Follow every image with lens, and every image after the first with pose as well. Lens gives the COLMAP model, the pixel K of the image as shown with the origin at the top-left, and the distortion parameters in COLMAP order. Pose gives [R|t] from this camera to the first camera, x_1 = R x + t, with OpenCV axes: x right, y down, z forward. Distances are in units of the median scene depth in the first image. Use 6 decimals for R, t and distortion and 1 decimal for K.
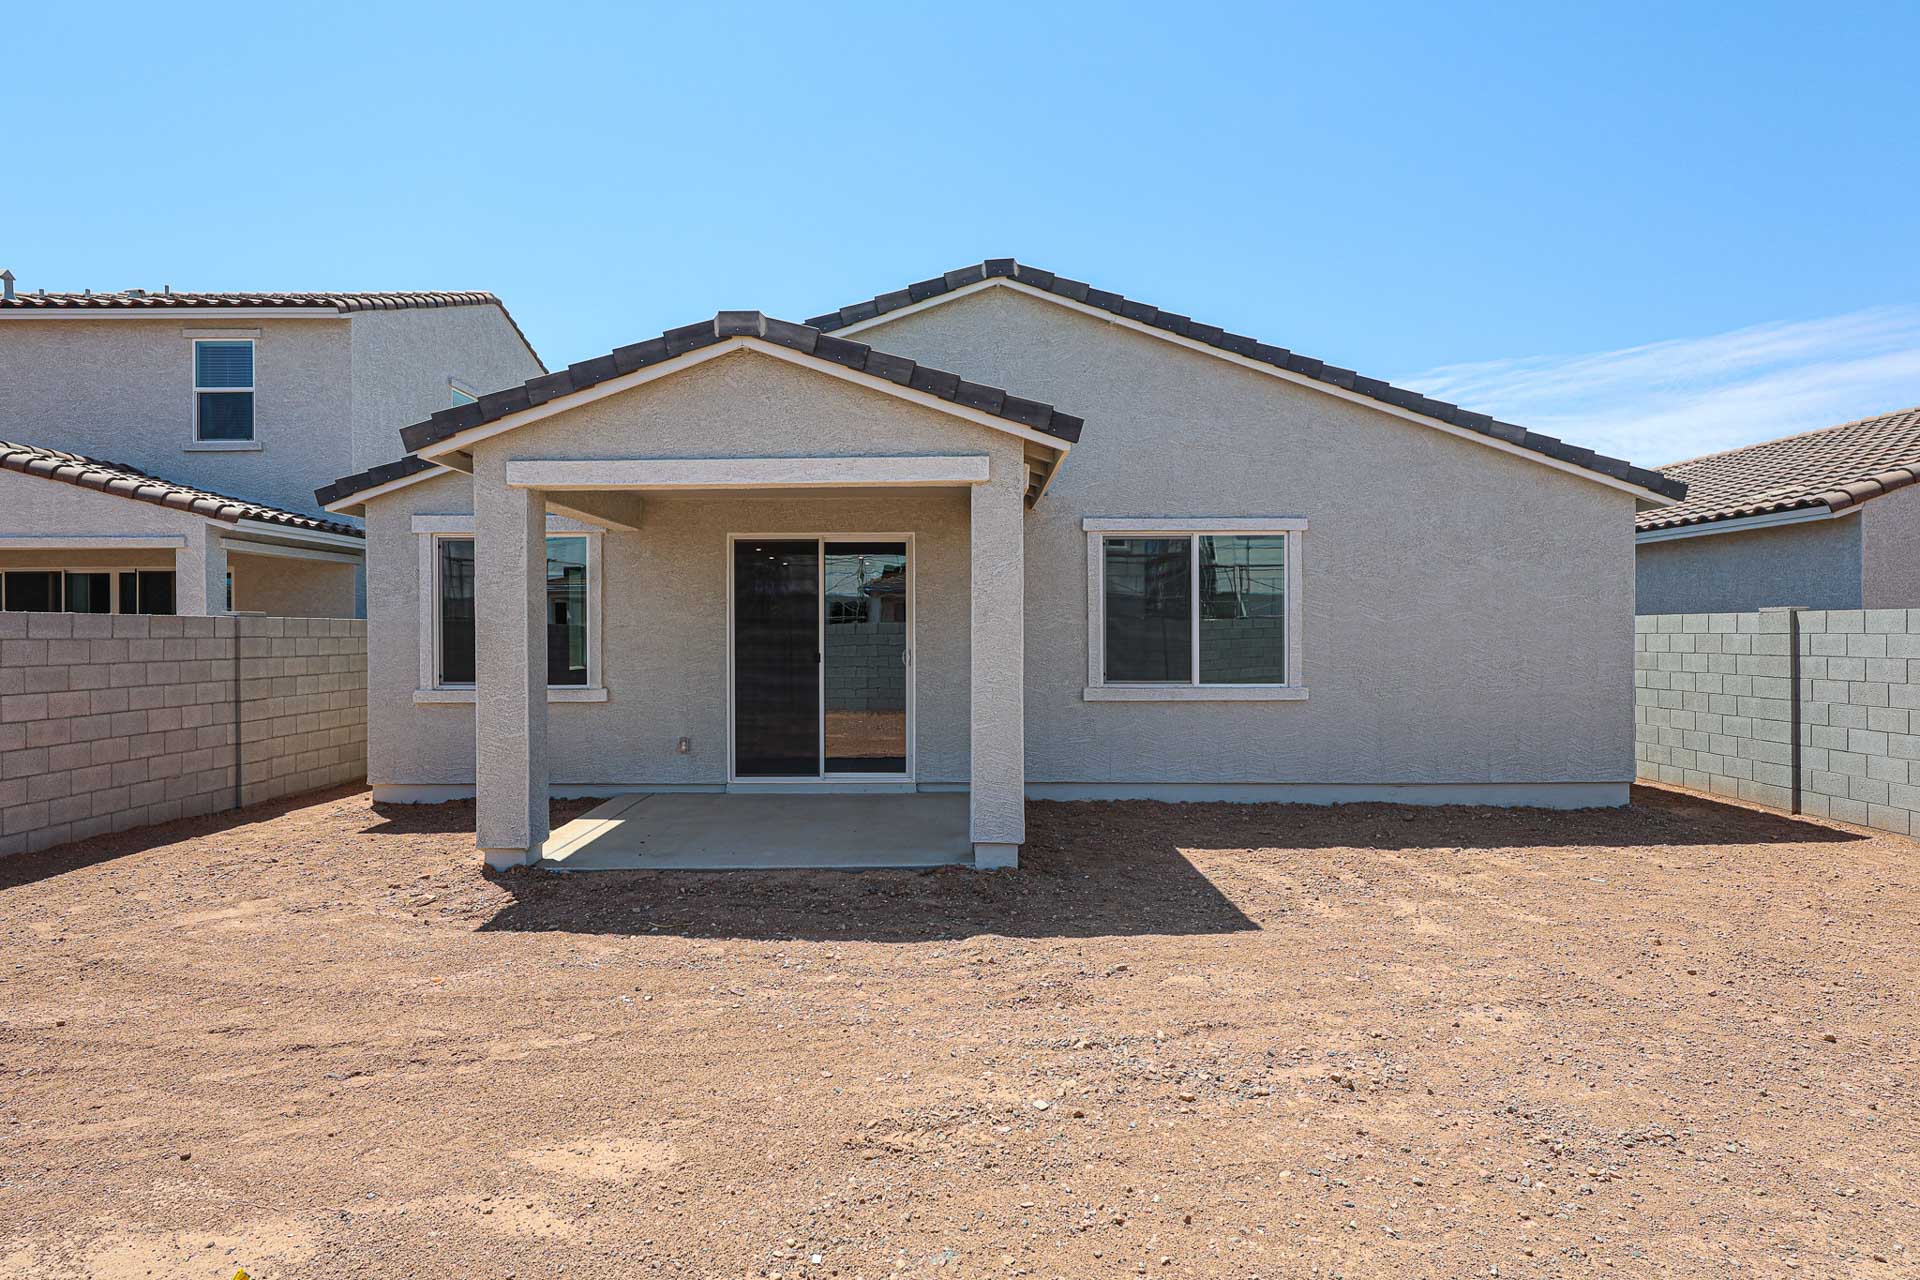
lens RADIAL K [[1045.1, 0, 958.7], [0, 1045.1, 635.2], [0, 0, 1]] dist [0.003624, -0.000893]
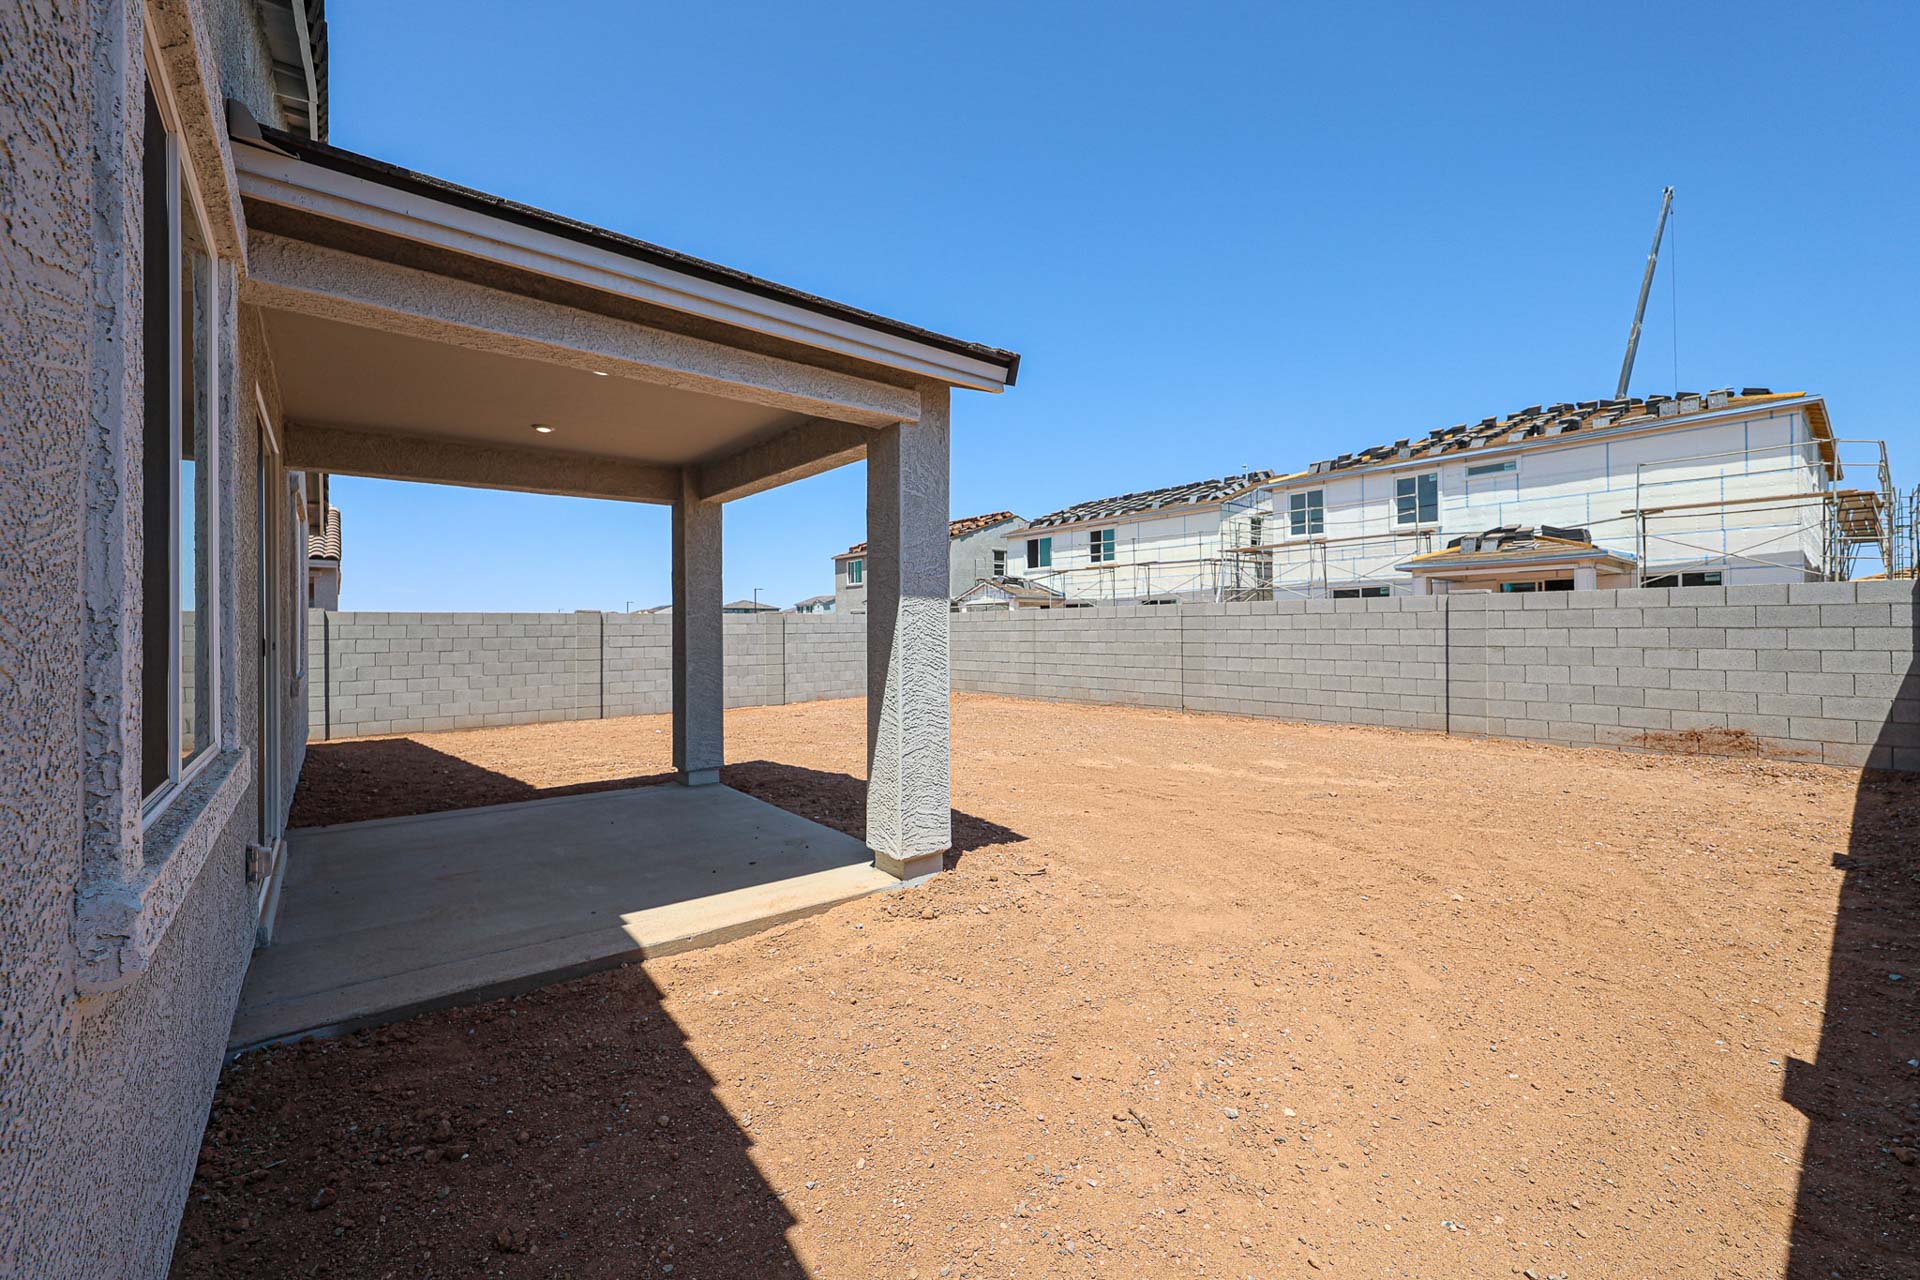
lens RADIAL K [[760.5, 0, 950.3], [0, 760.5, 641.9], [0, 0, 1]] dist [0.000980, 0.000063]
pose [[-0.613532, -0.006516, 0.789643, -0.670778], [0.010923, 0.999800, 0.016738, 0.015848], [-0.789594, 0.018894, -0.613338, 0.971849]]
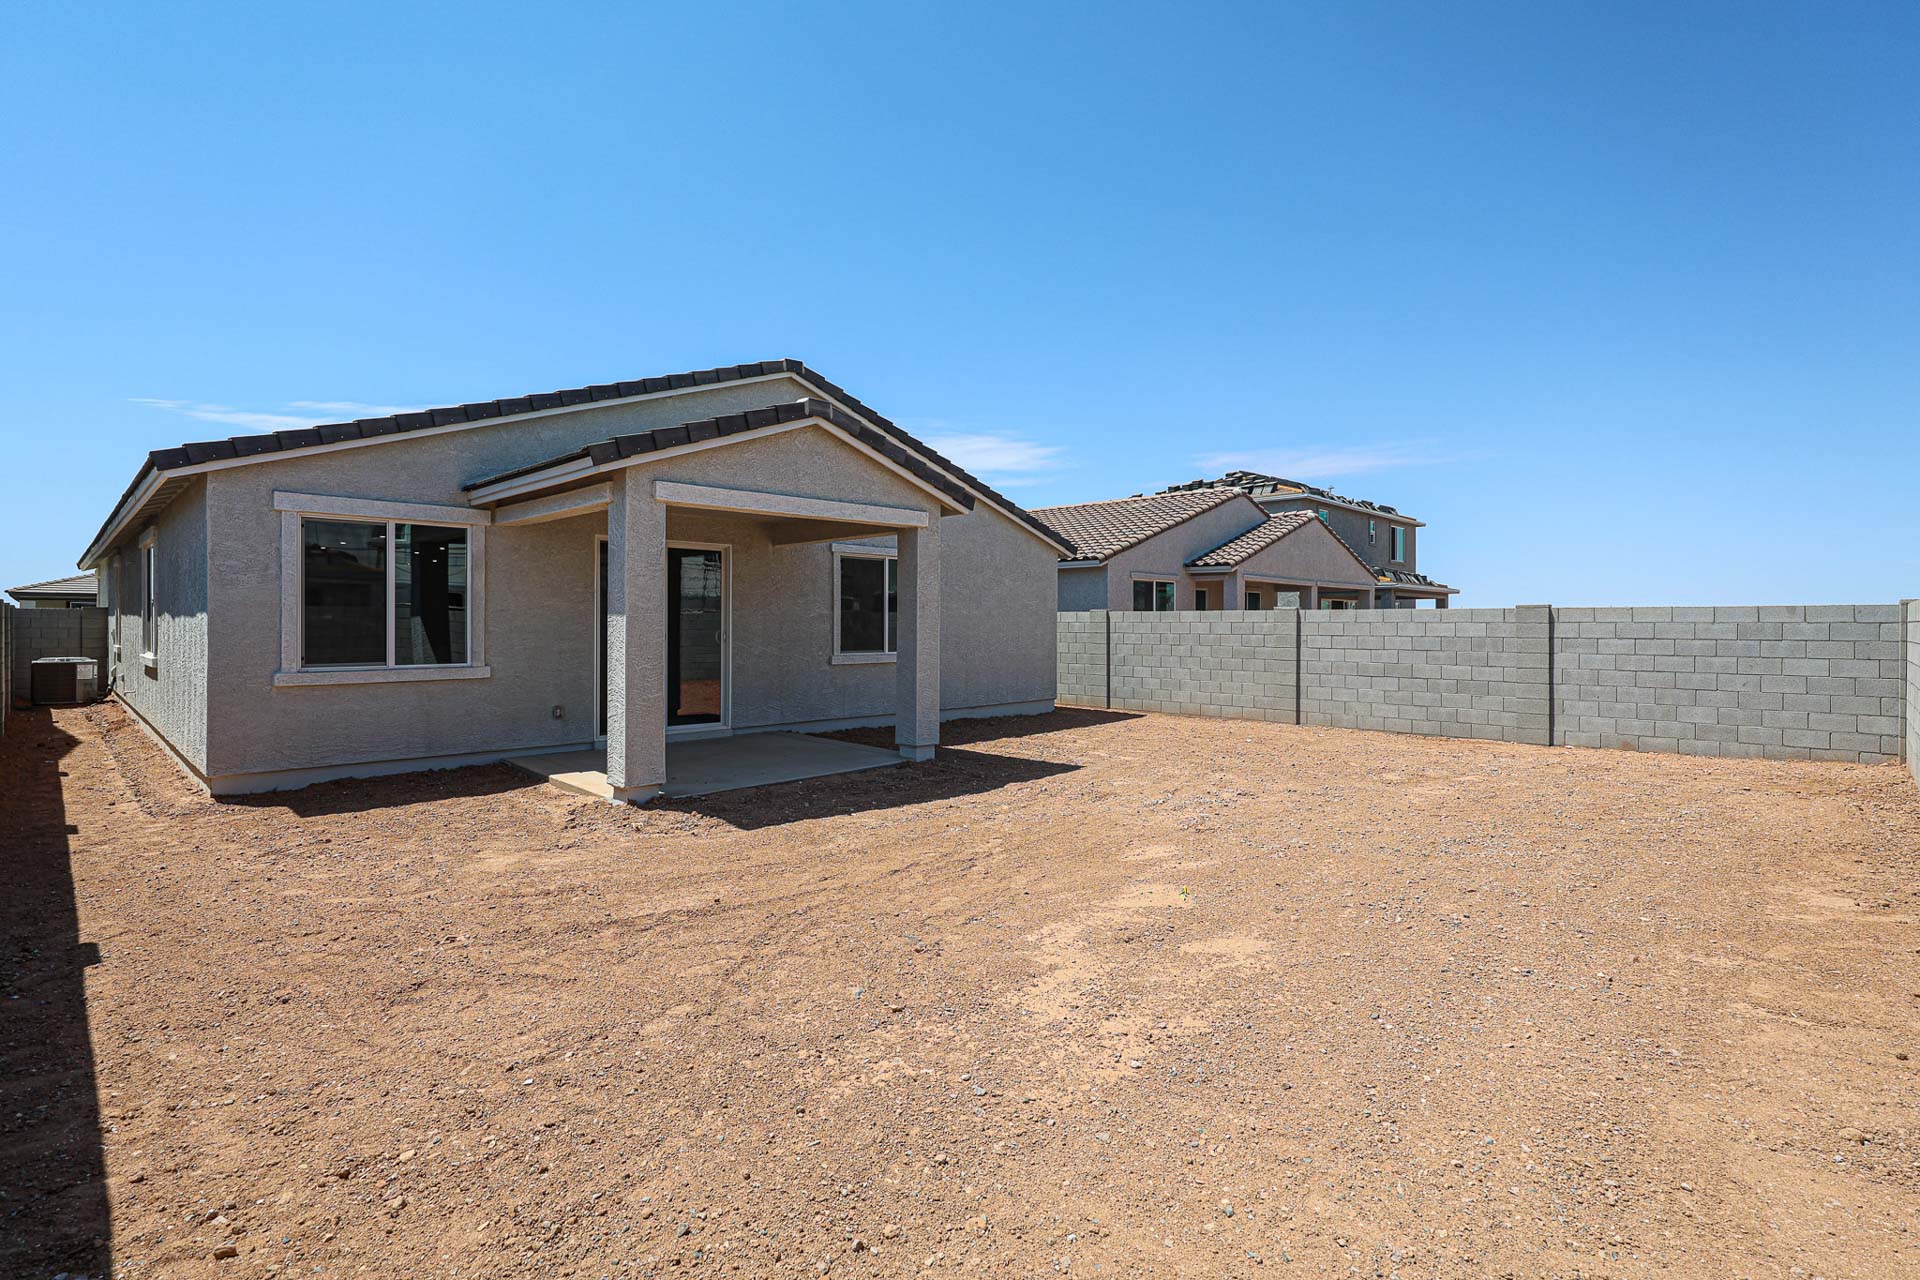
lens RADIAL K [[867.5, 0, 948.5], [0, 867.5, 620.7], [0, 0, 1]] dist [-0.002943, 0.003161]
pose [[0.711113, 0.006526, 0.703047, -0.646015], [-0.003027, 0.999976, -0.006221, 0.007063], [-0.703071, 0.002296, 0.711116, -0.002204]]
